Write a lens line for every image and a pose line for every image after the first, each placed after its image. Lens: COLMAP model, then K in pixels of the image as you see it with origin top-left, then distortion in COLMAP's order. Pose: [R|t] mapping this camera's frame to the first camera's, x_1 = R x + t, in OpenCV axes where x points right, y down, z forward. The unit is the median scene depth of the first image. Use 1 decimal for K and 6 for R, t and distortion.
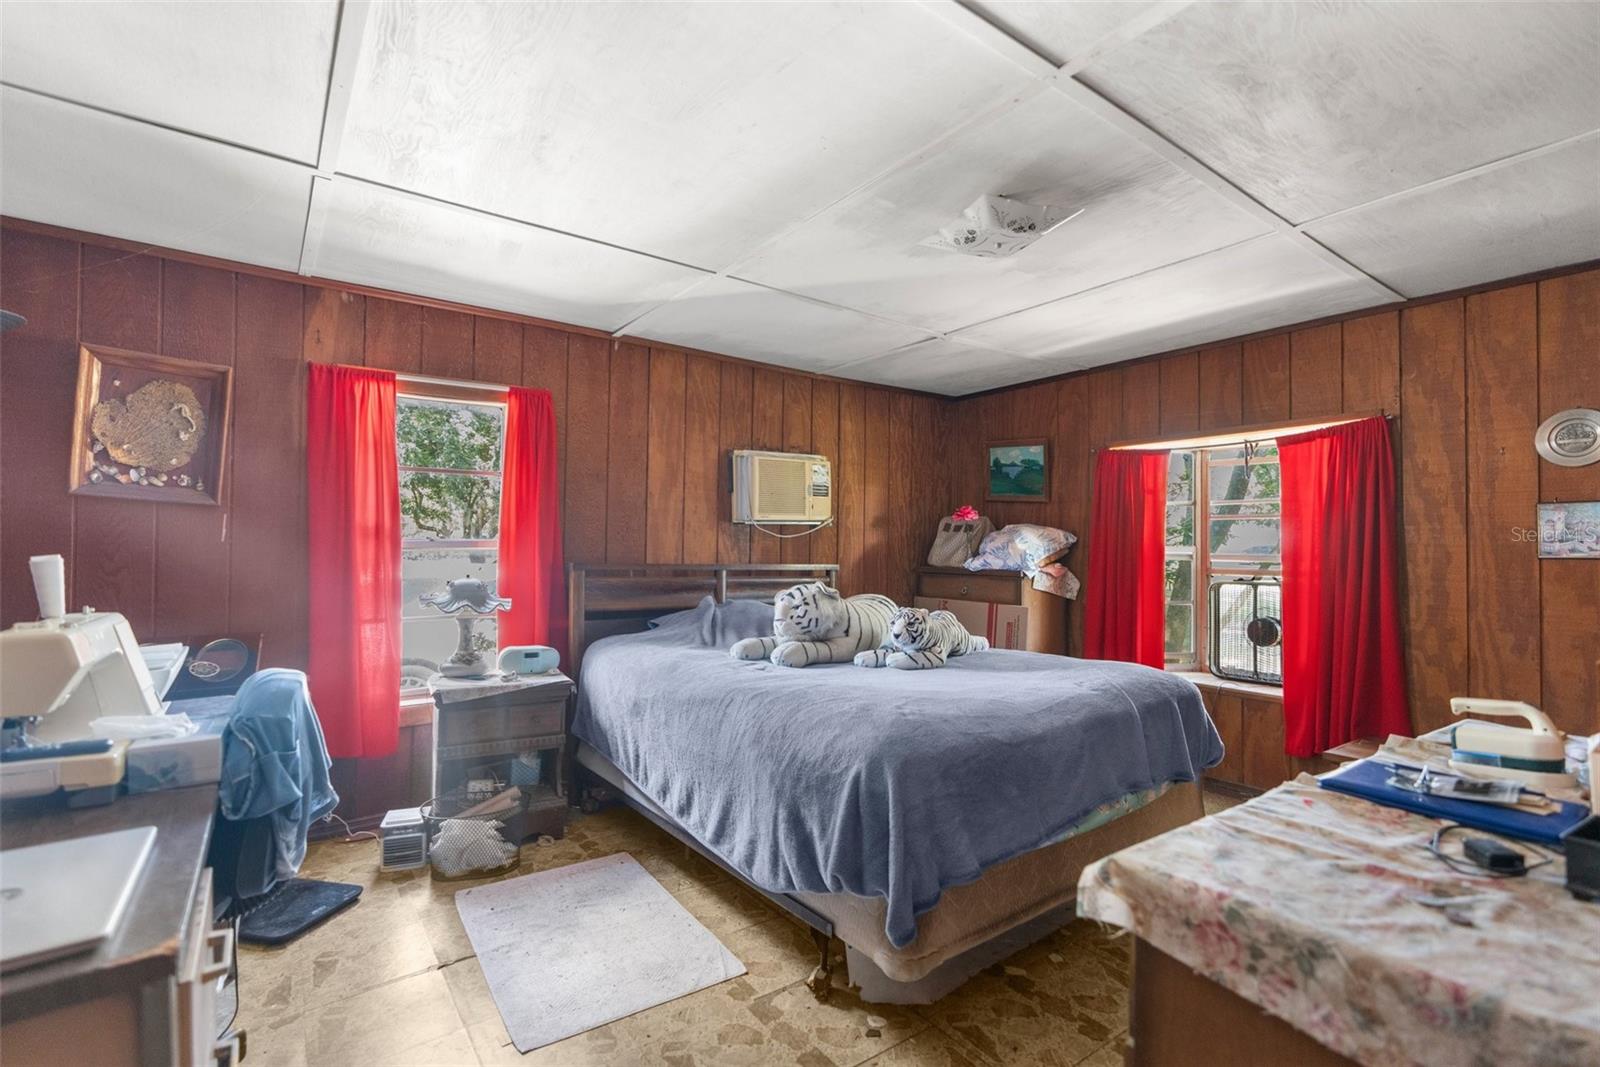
lens RADIAL K [[732.6, 0, 800.0], [0, 732.6, 533.5], [0, 0, 1]] dist [-0.004123, 0.000032]
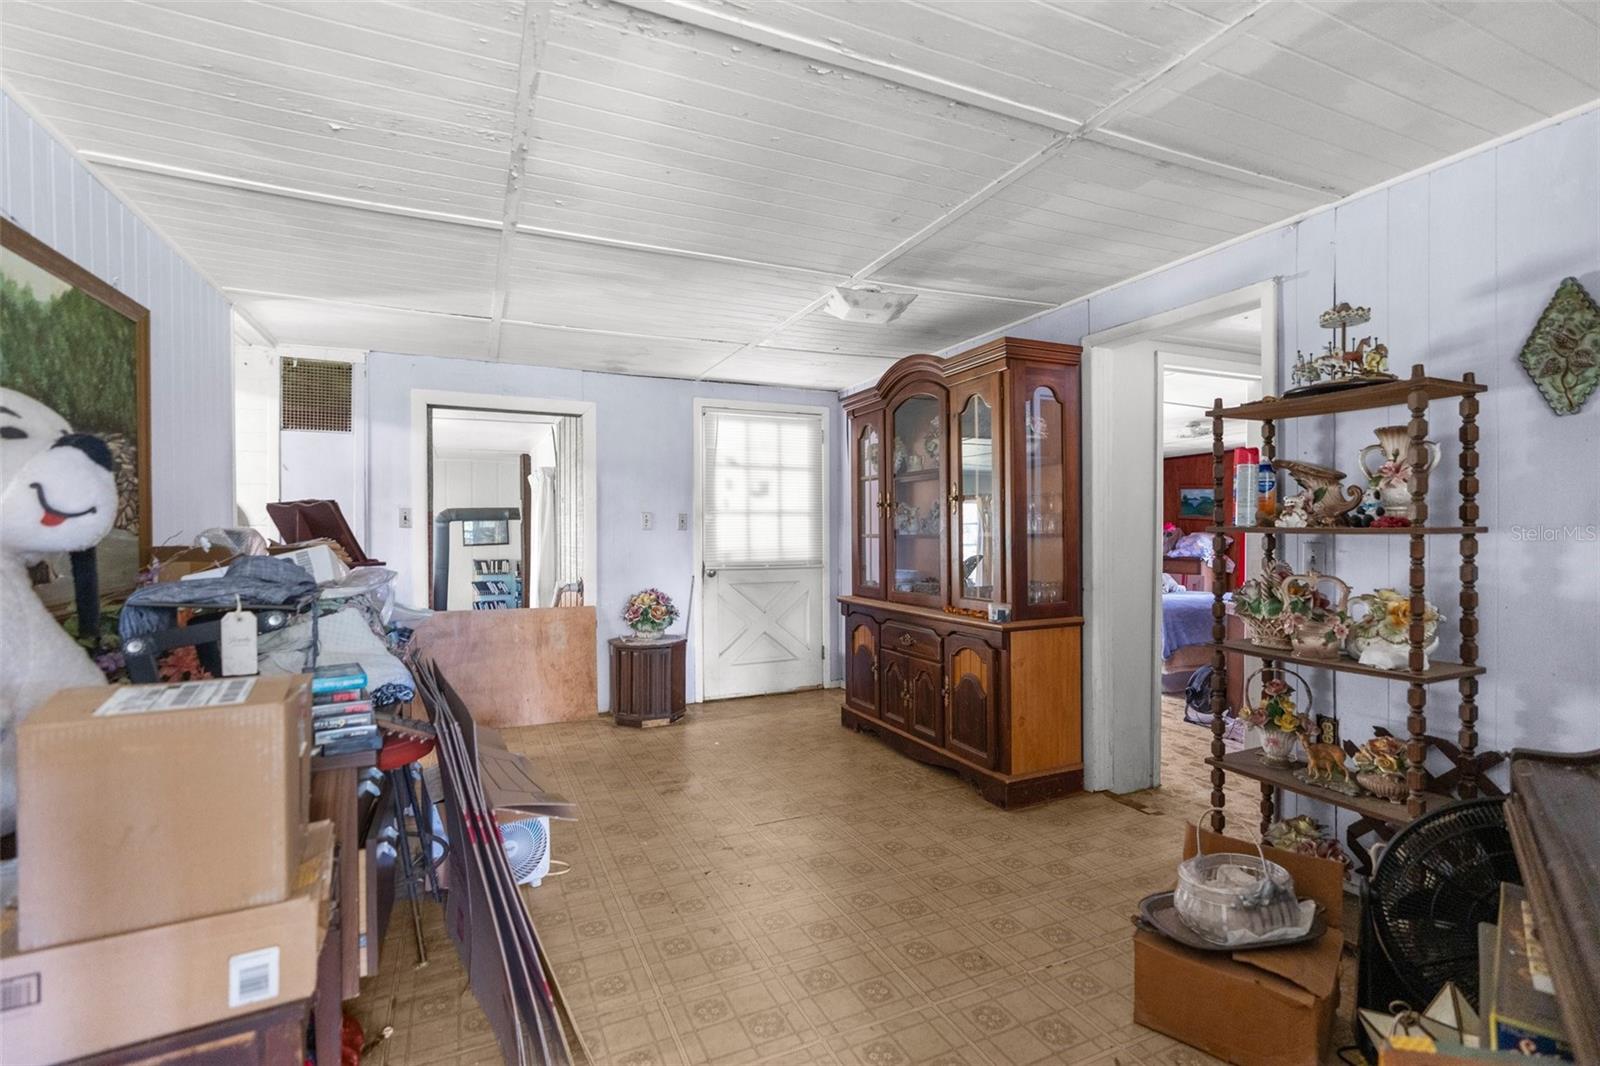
lens RADIAL K [[732.6, 0, 800.0], [0, 732.6, 533.0], [0, 0, 1]] dist [-0.004123, 0.000032]
pose [[0.980114, -0.004114, -0.198395, -0.338835], [0.005216, 0.999974, 0.005035, -0.026910], [0.198369, -0.005970, 0.980109, -1.063053]]
